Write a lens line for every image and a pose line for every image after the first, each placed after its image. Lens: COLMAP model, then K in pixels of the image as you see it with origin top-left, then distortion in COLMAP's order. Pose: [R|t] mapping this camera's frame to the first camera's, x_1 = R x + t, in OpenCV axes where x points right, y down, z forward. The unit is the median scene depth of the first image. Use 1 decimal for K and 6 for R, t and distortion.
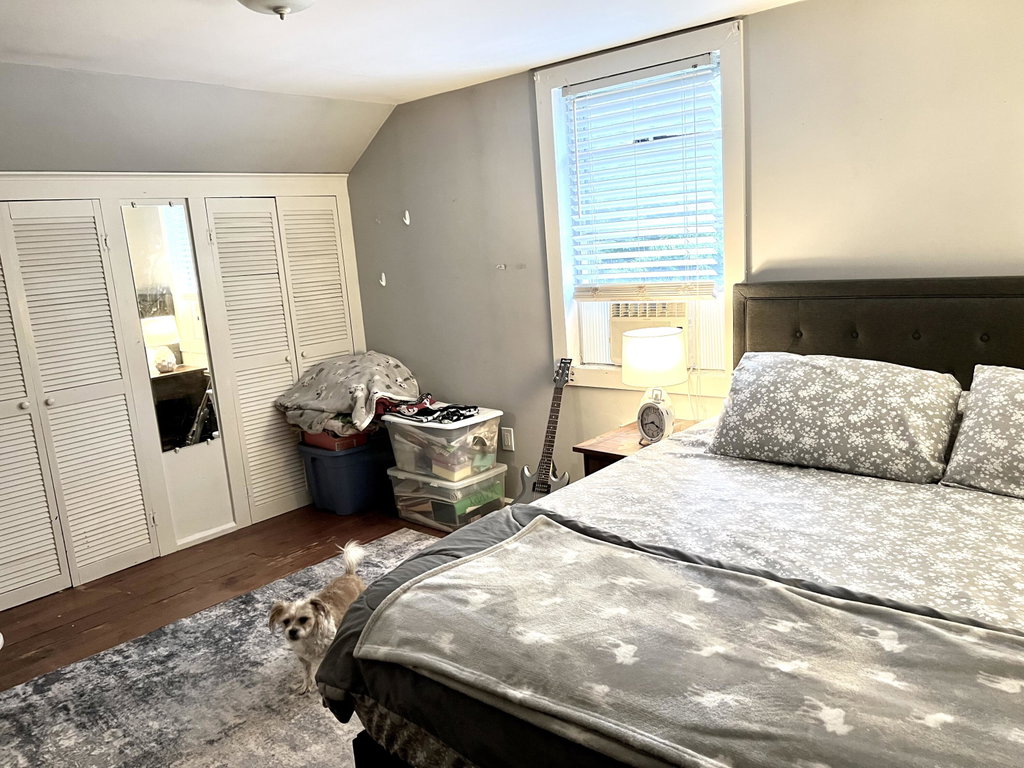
lens RADIAL K [[772.6, 0, 520.6], [0, 772.6, 383.9], [0, 0, 1]] dist [0.024297, -0.039198]
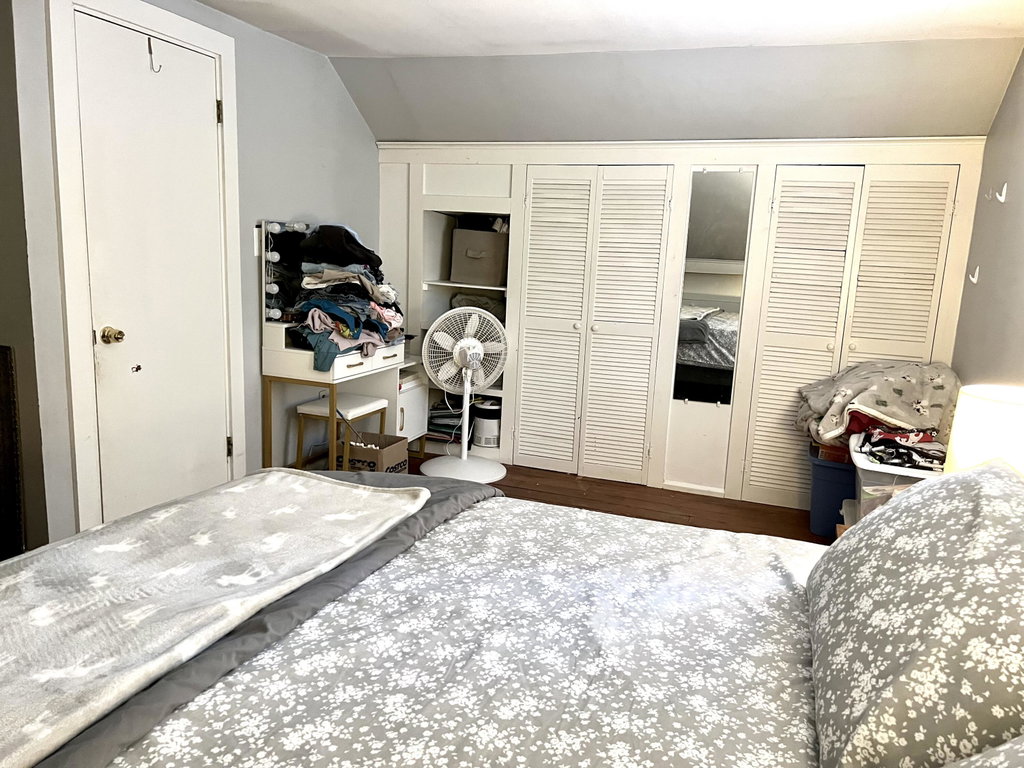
lens RADIAL K [[772.6, 0, 519.3], [0, 772.6, 386.3], [0, 0, 1]] dist [0.024297, -0.039198]
pose [[0.348529, 0.254182, -0.902174, 0.467353], [-0.236098, 0.955298, 0.177940, -0.075000], [0.907075, 0.150985, 0.392962, 0.385073]]
